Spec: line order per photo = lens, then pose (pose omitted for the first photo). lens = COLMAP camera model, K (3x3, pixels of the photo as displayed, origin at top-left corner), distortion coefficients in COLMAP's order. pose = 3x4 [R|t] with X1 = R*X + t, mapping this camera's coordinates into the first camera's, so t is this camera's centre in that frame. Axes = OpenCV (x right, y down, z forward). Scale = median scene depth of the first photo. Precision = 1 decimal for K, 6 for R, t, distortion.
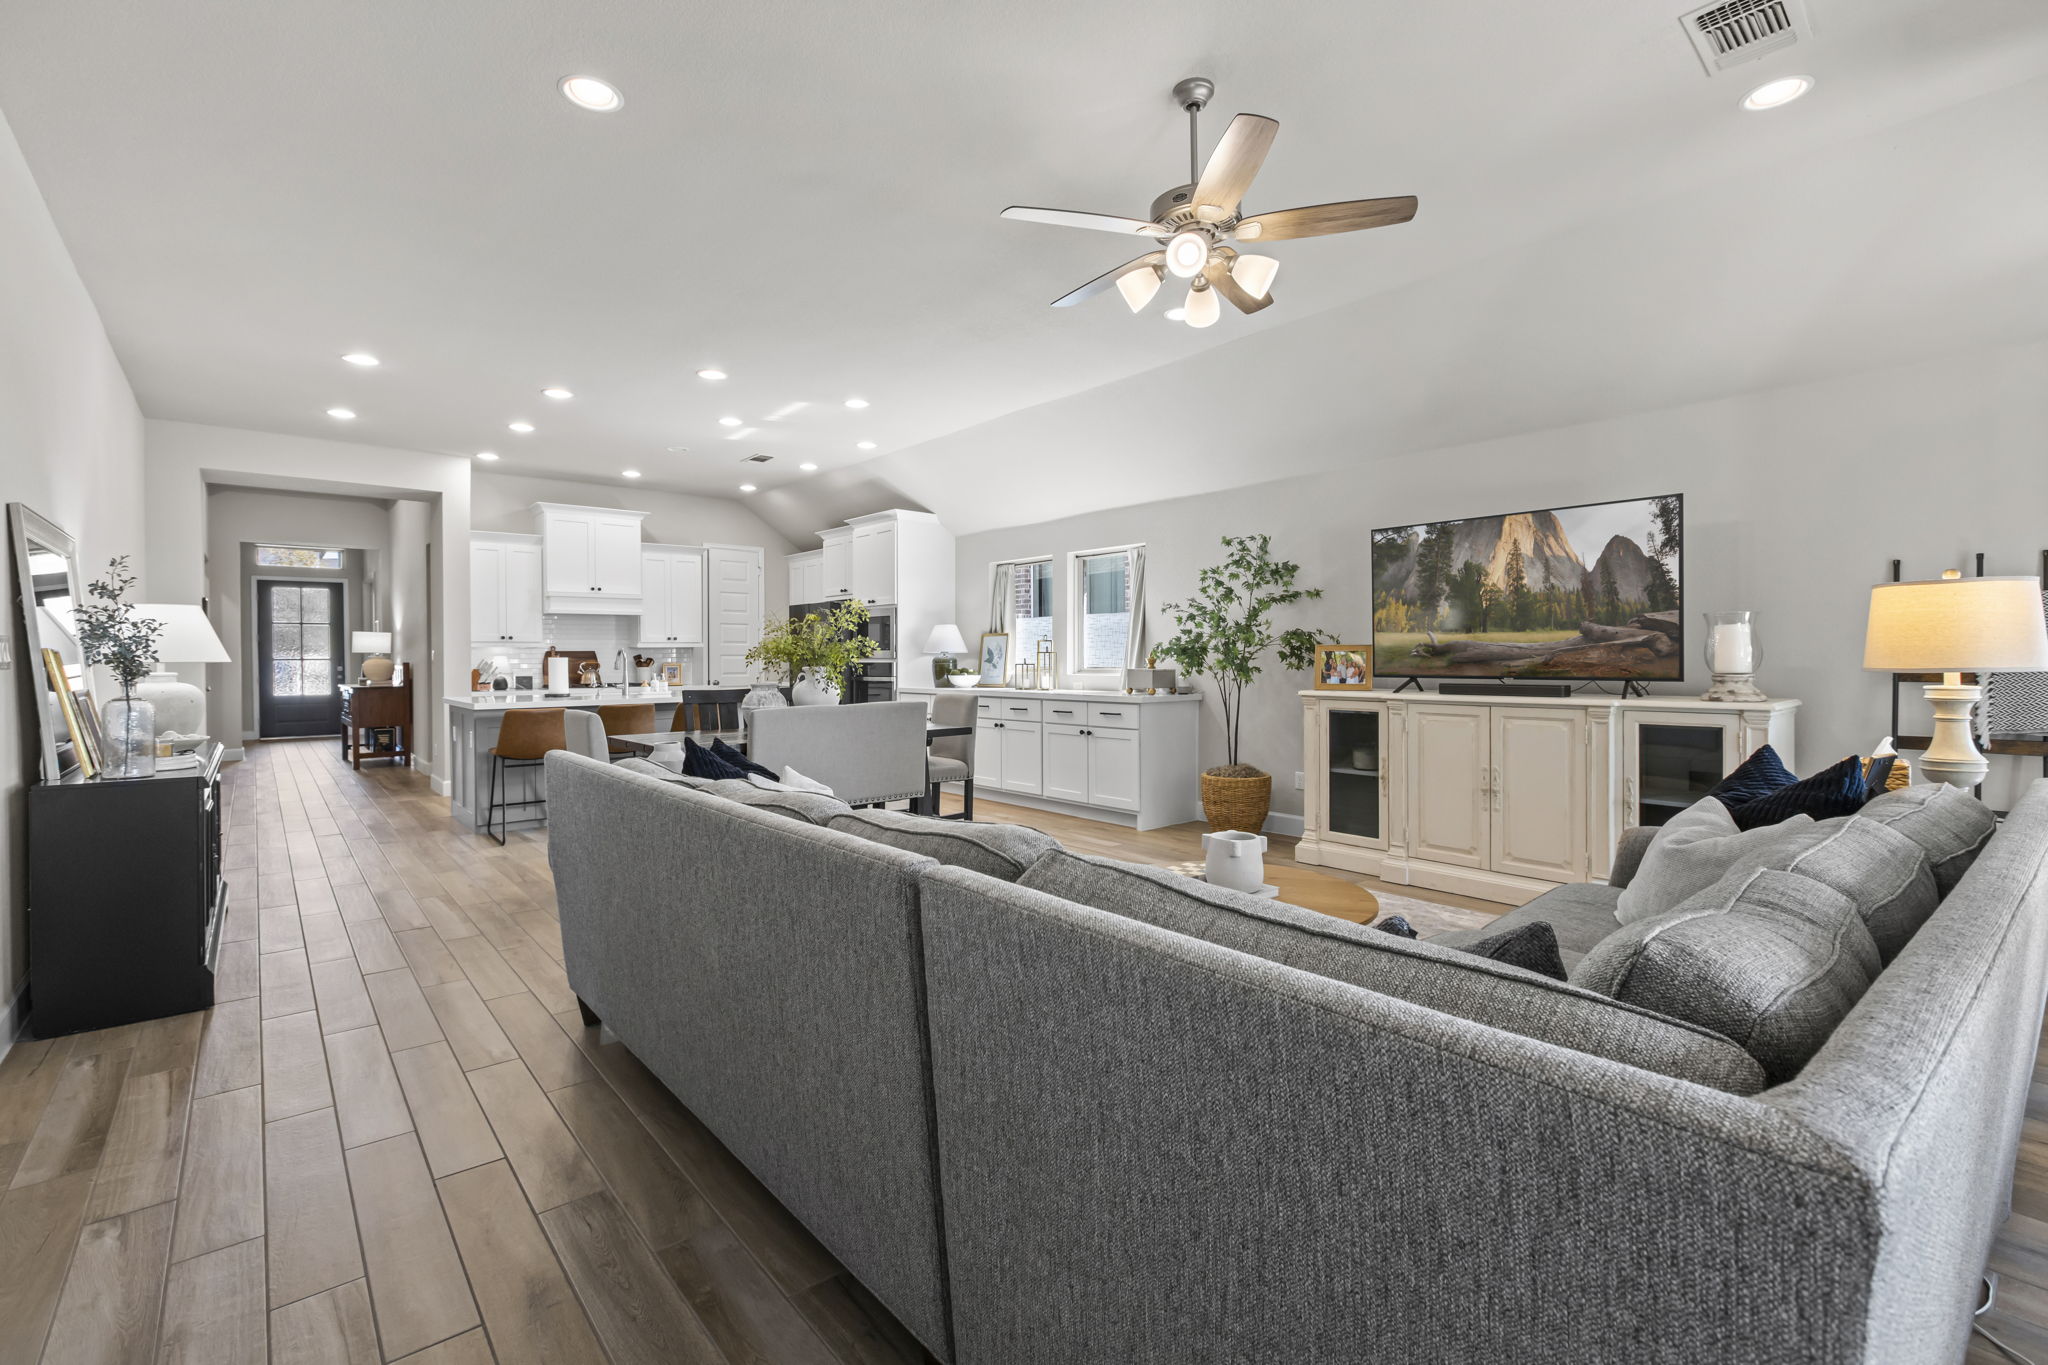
lens RADIAL K [[908.7, 0, 1021.8], [0, 908.7, 669.2], [0, 0, 1]] dist [0.000167, -0.000883]
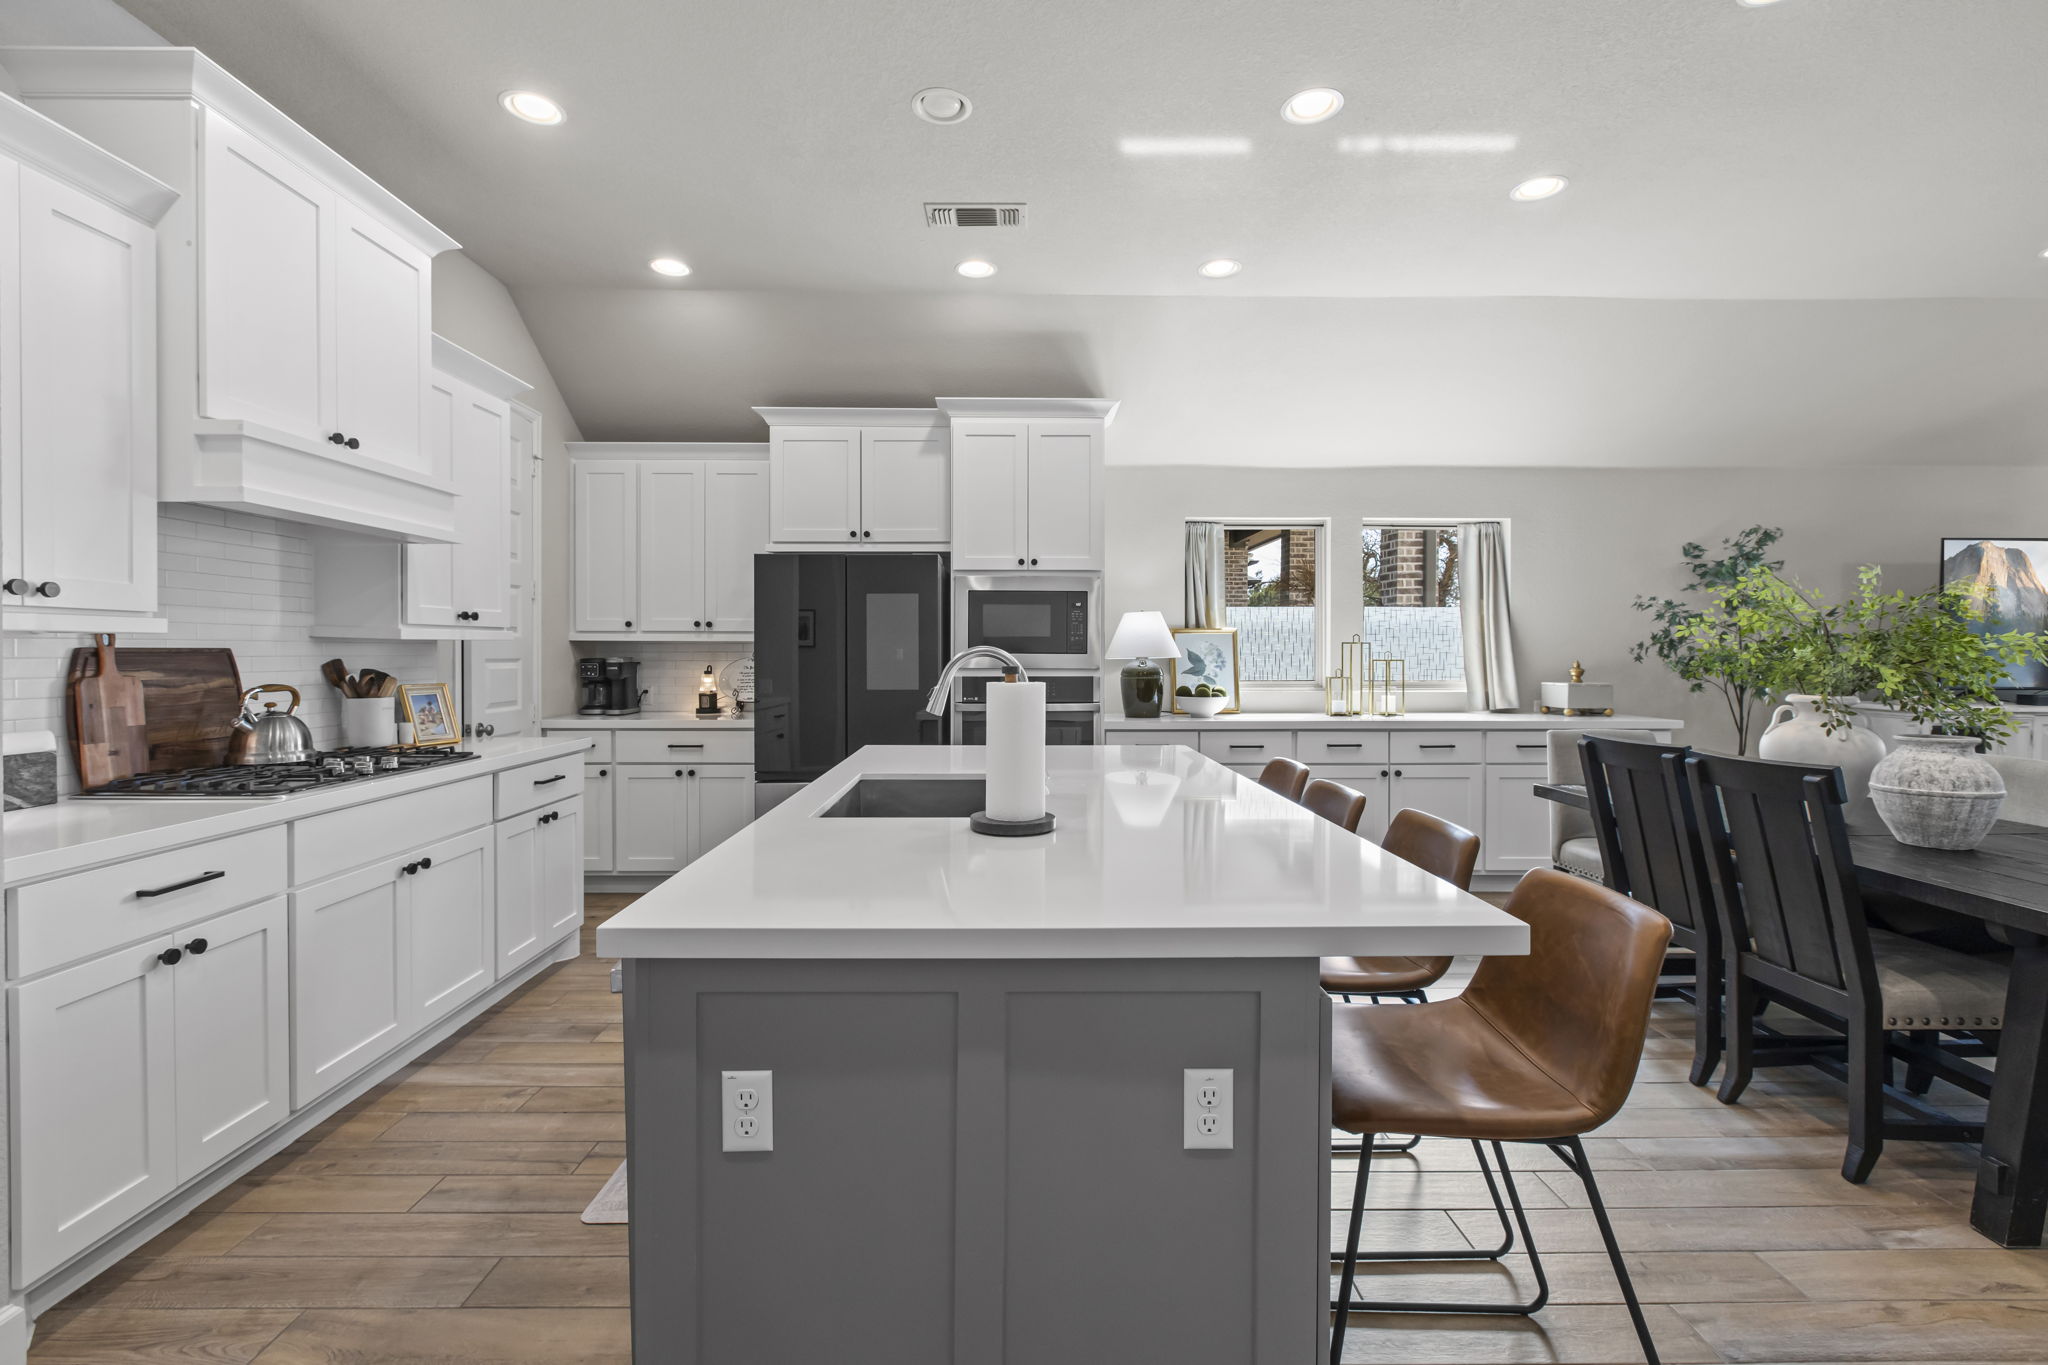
lens RADIAL K [[908.7, 0, 1018.9], [0, 908.7, 670.6], [0, 0, 1]] dist [0.000167, -0.000883]
pose [[0.639186, -0.008318, 0.769007, -0.499704], [0.003771, 0.999963, 0.007682, -0.013202], [-0.769043, -0.002011, 0.639194, 0.576013]]
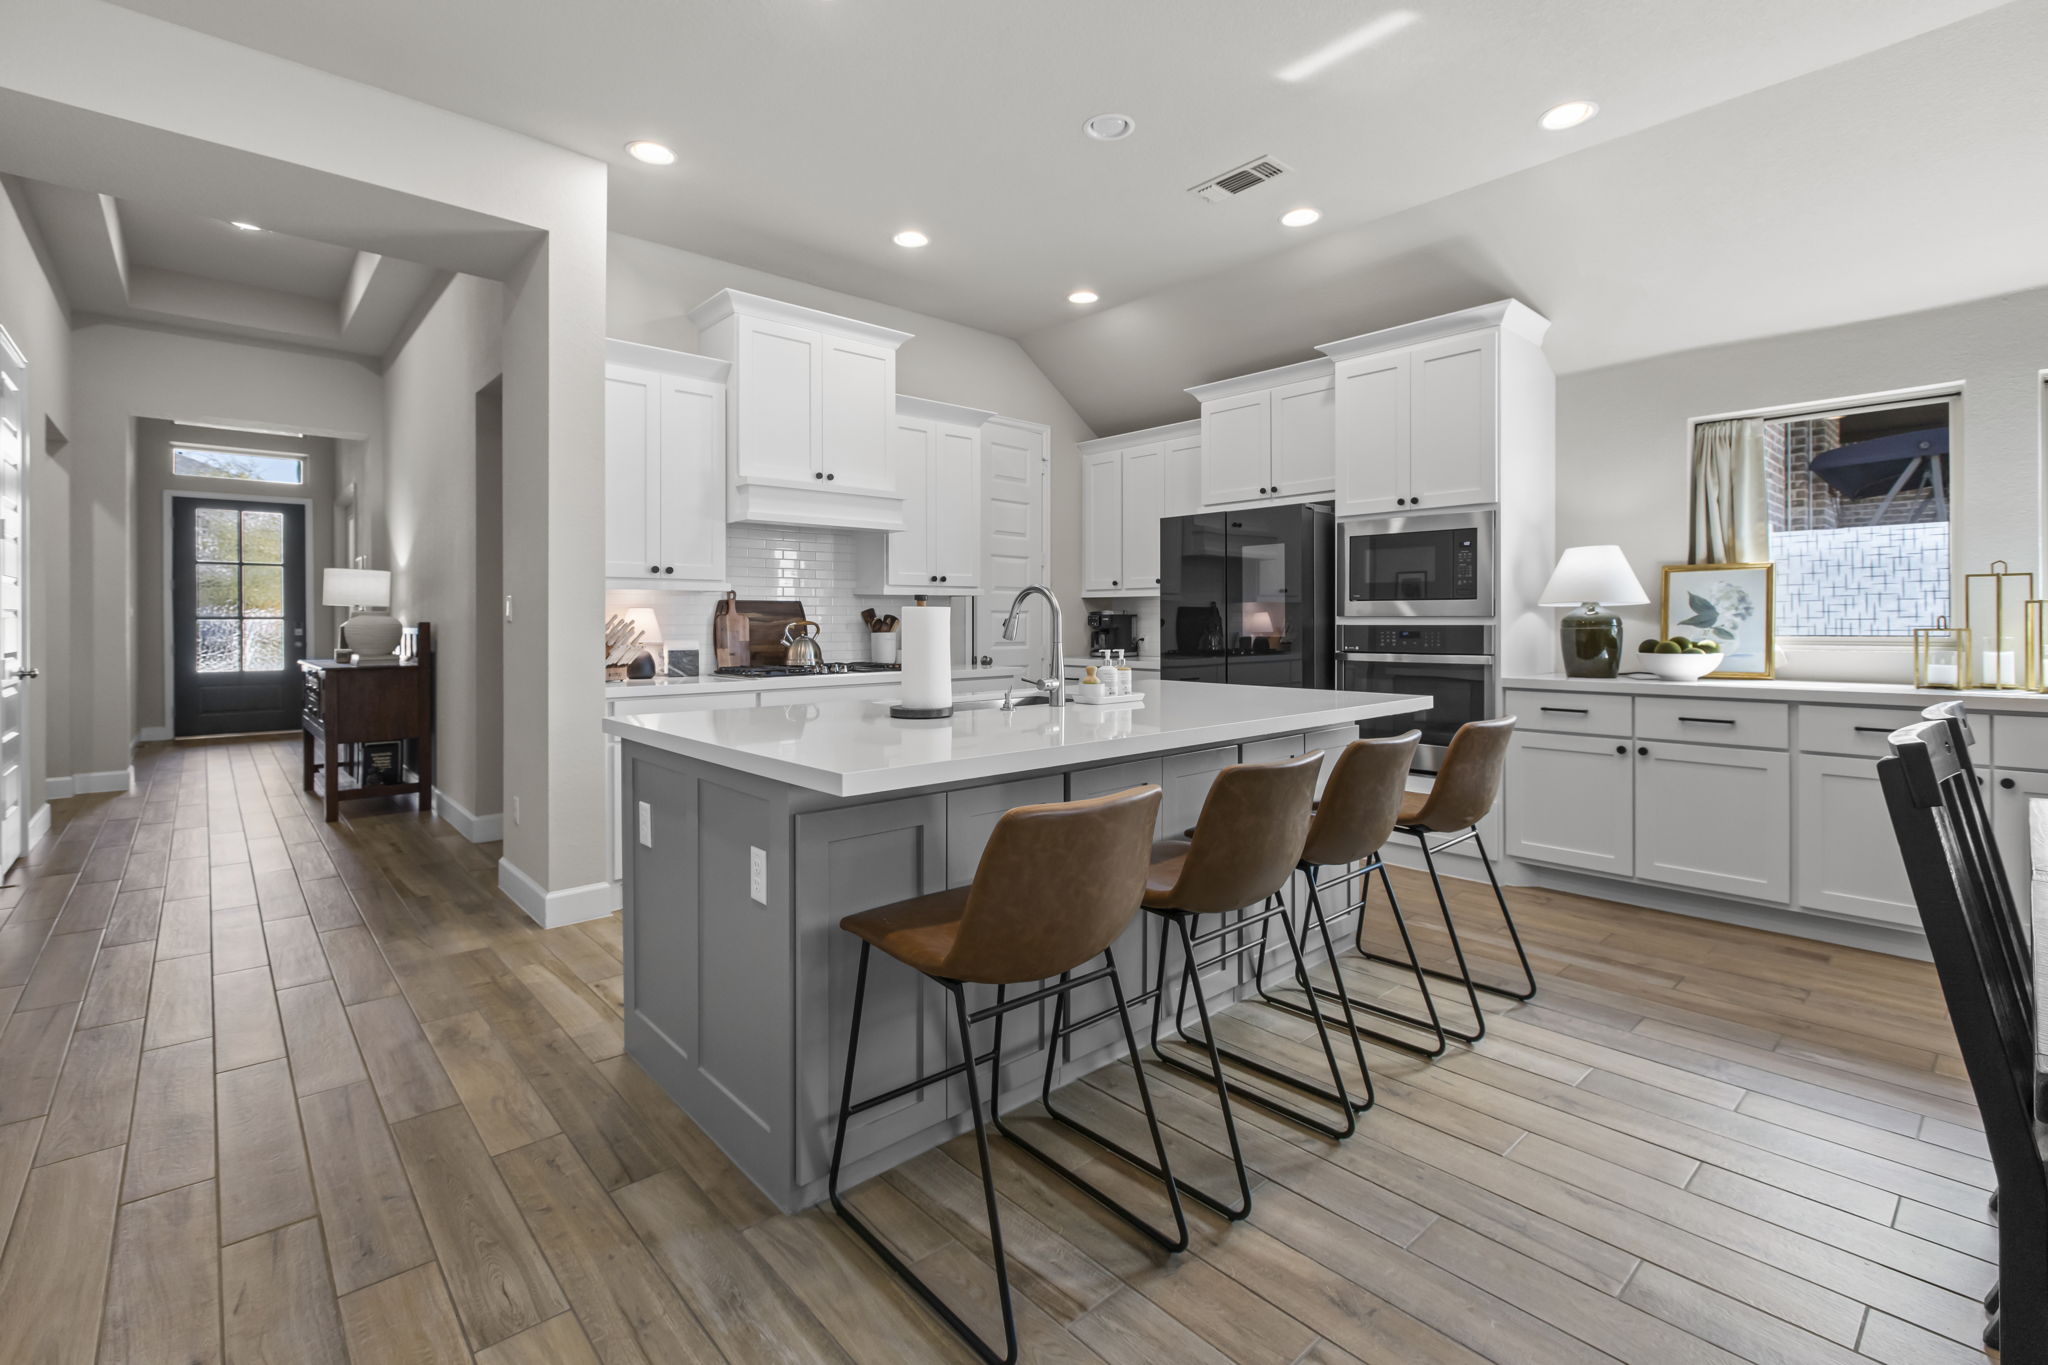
lens RADIAL K [[908.7, 0, 1017.2], [0, 908.7, 630.9], [0, 0, 1]] dist [0.000167, -0.000883]
pose [[0.999647, 0.003484, 0.026325, -0.337017], [-0.003477, 0.999994, -0.000333, -0.003055], [-0.026326, 0.000241, 0.999653, 0.446082]]
